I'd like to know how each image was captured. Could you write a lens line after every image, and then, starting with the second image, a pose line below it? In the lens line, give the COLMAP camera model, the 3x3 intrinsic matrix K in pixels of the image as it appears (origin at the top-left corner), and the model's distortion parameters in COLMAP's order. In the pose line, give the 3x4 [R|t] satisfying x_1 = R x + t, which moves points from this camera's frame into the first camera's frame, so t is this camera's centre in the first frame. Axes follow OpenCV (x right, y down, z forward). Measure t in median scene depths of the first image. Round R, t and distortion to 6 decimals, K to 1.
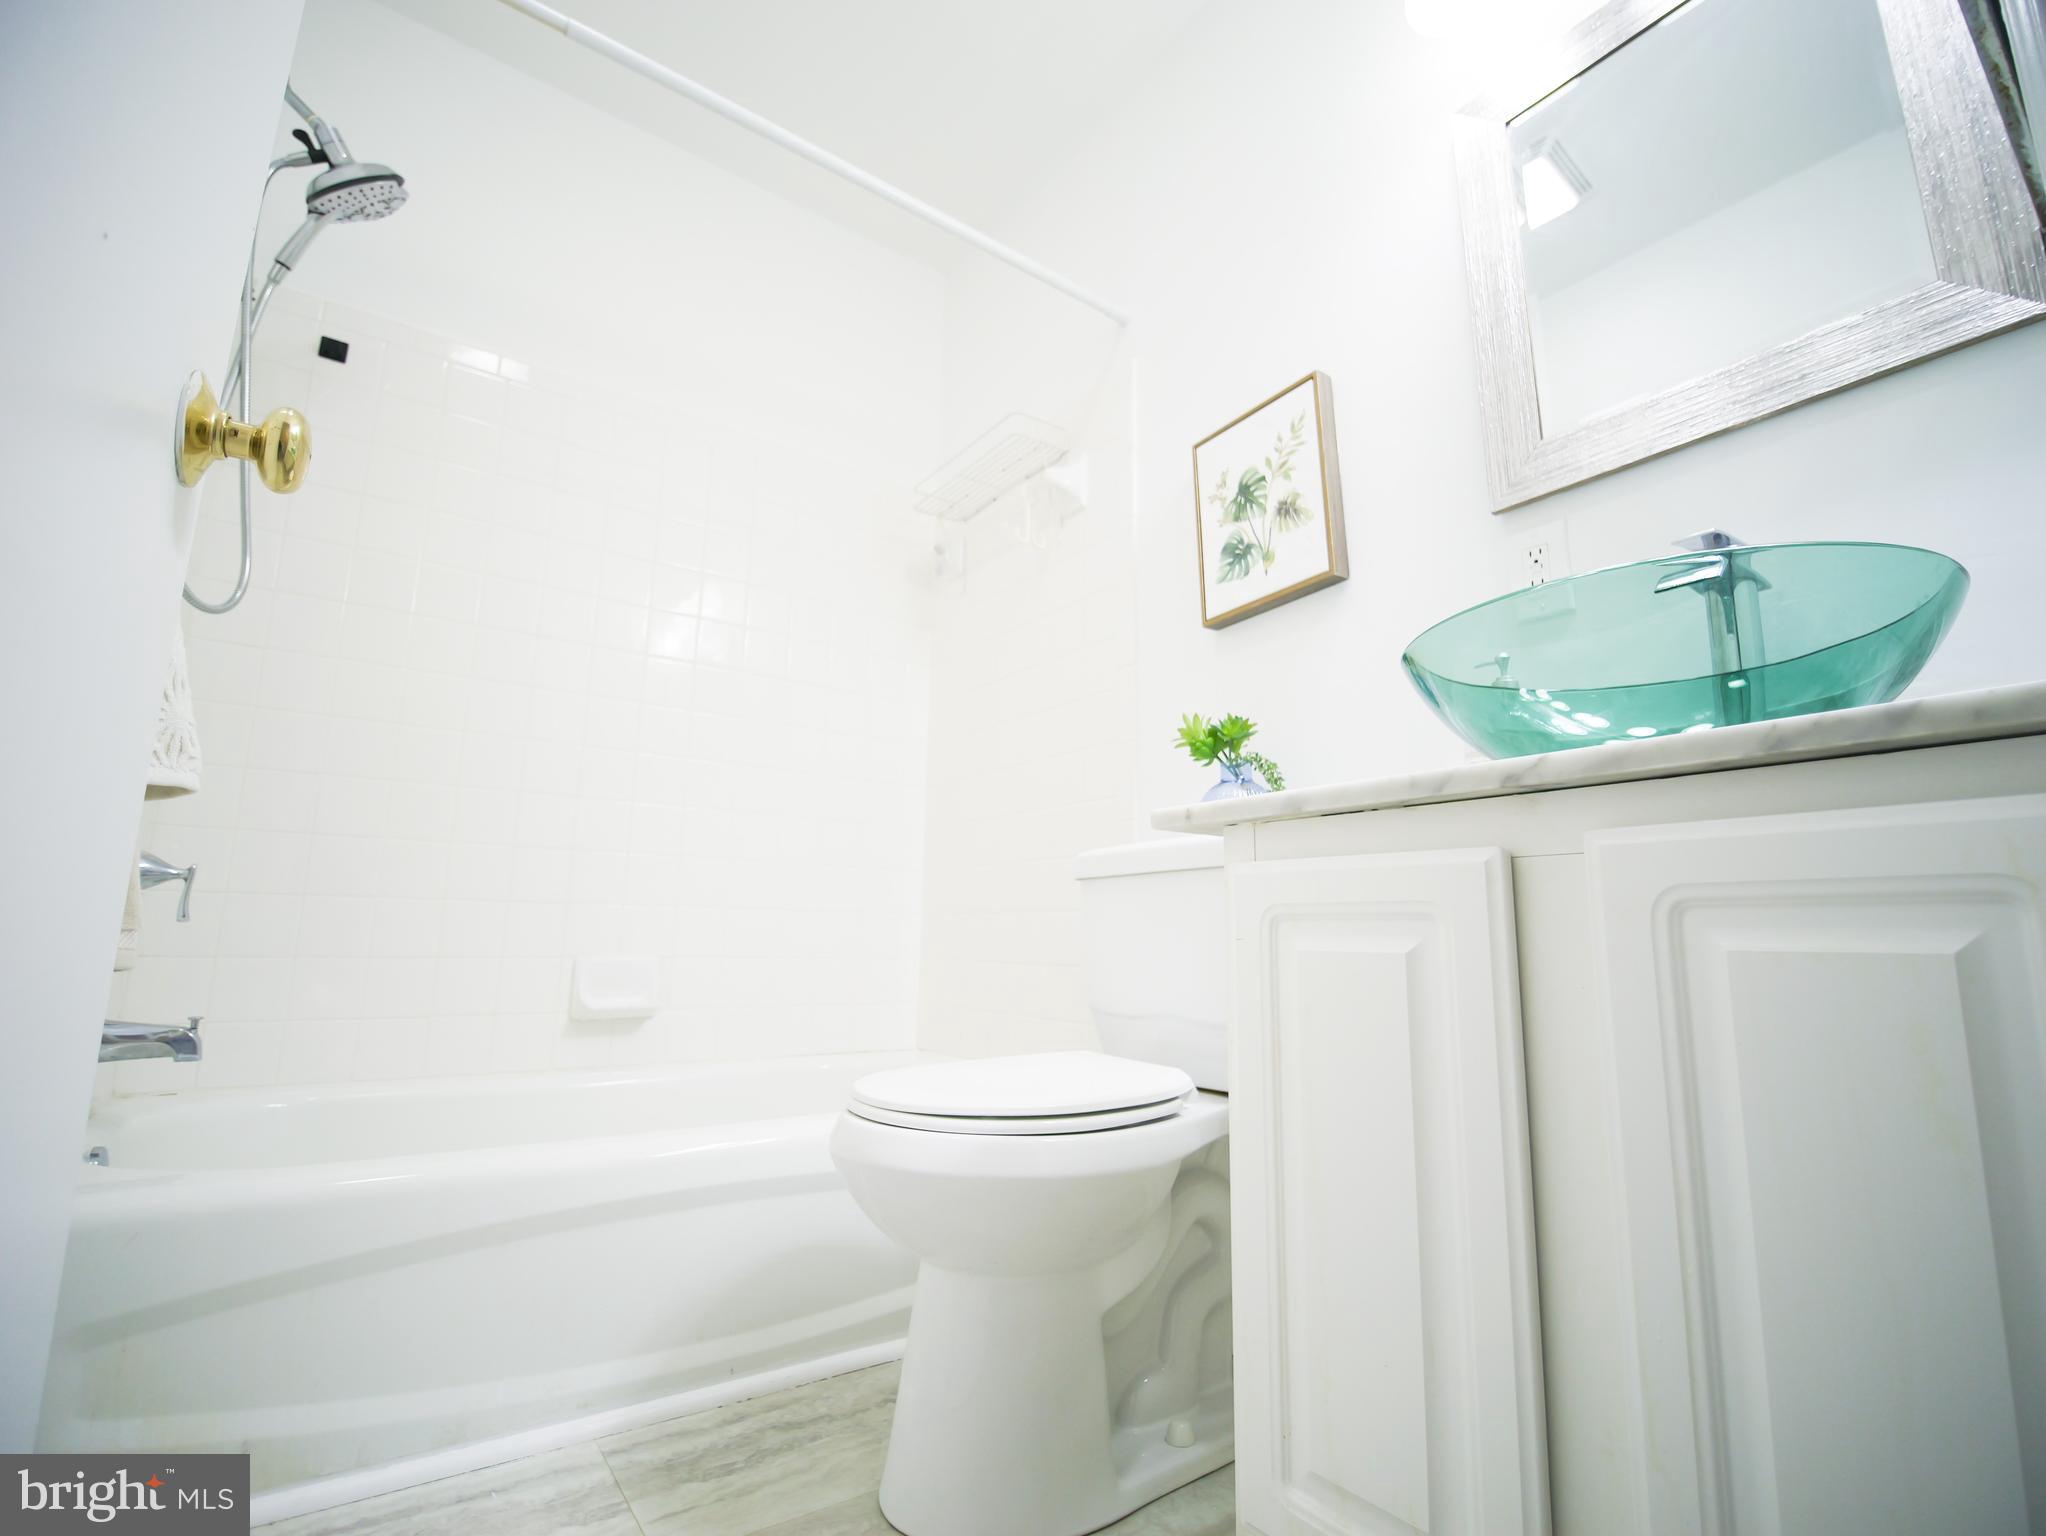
lens RADIAL K [[899.2, 0, 983.4], [0, 899.2, 768.9], [0, 0, 1]] dist [-0.000920, -0.010315]
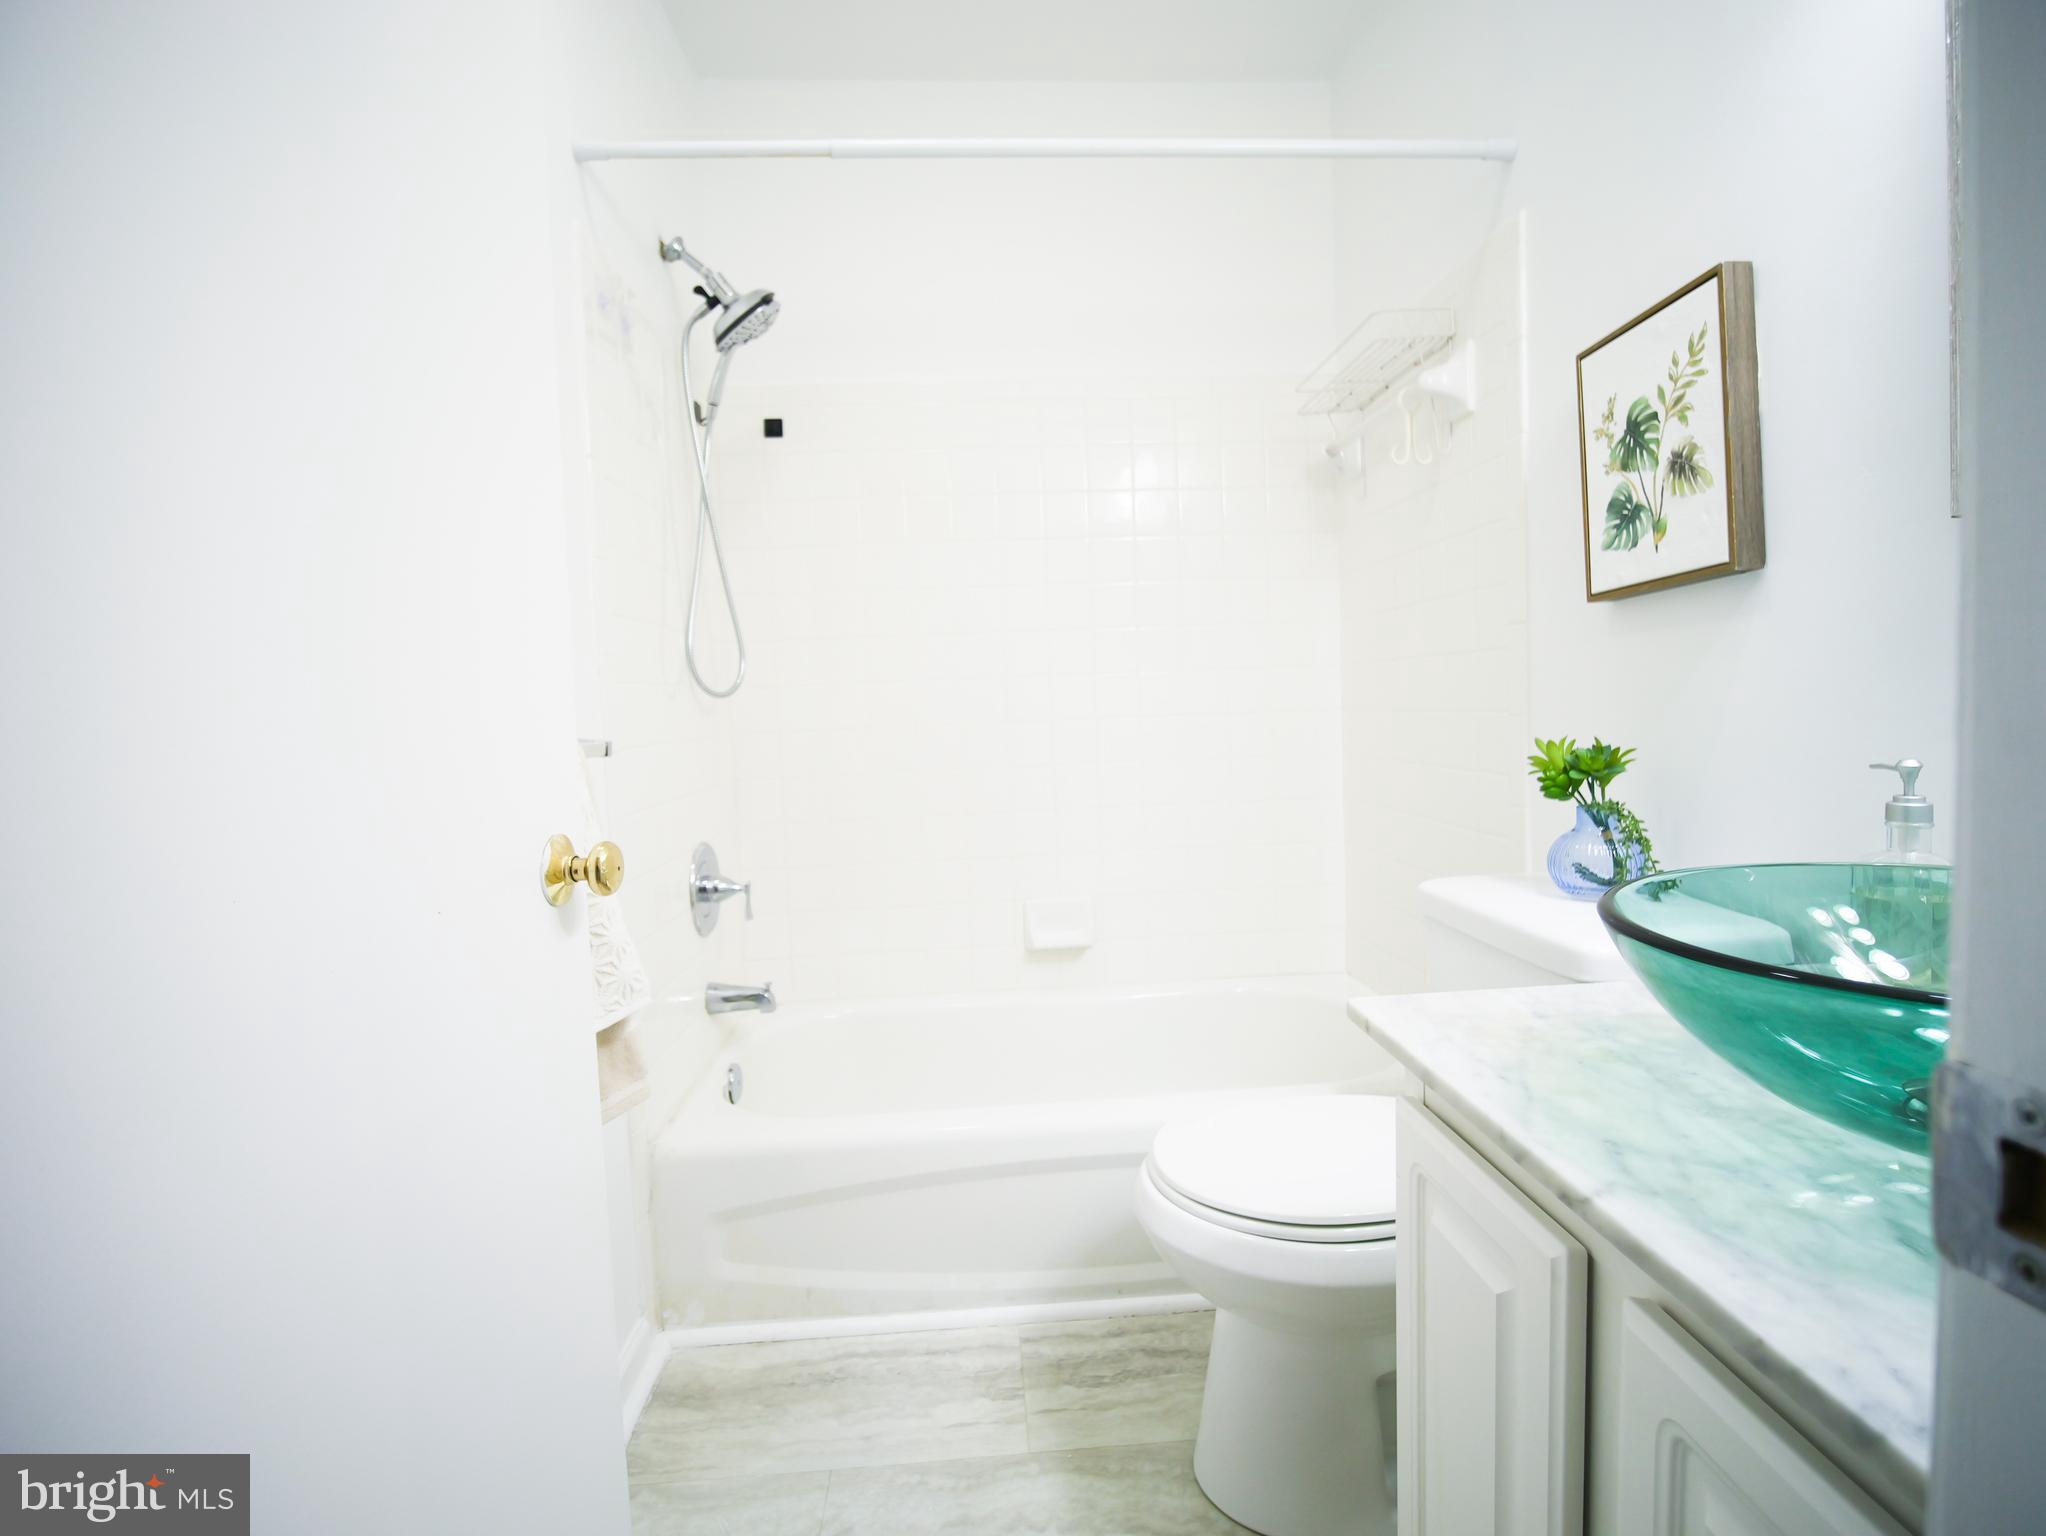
lens RADIAL K [[910.4, 0, 1029.7], [0, 910.4, 758.1], [0, 0, 1]] dist [-0.018132, -0.000395]
pose [[0.858110, -0.031880, -0.512476, 0.245150], [0.147341, 0.971385, 0.186285, -0.269396], [0.491873, -0.235361, 0.838252, 0.036293]]
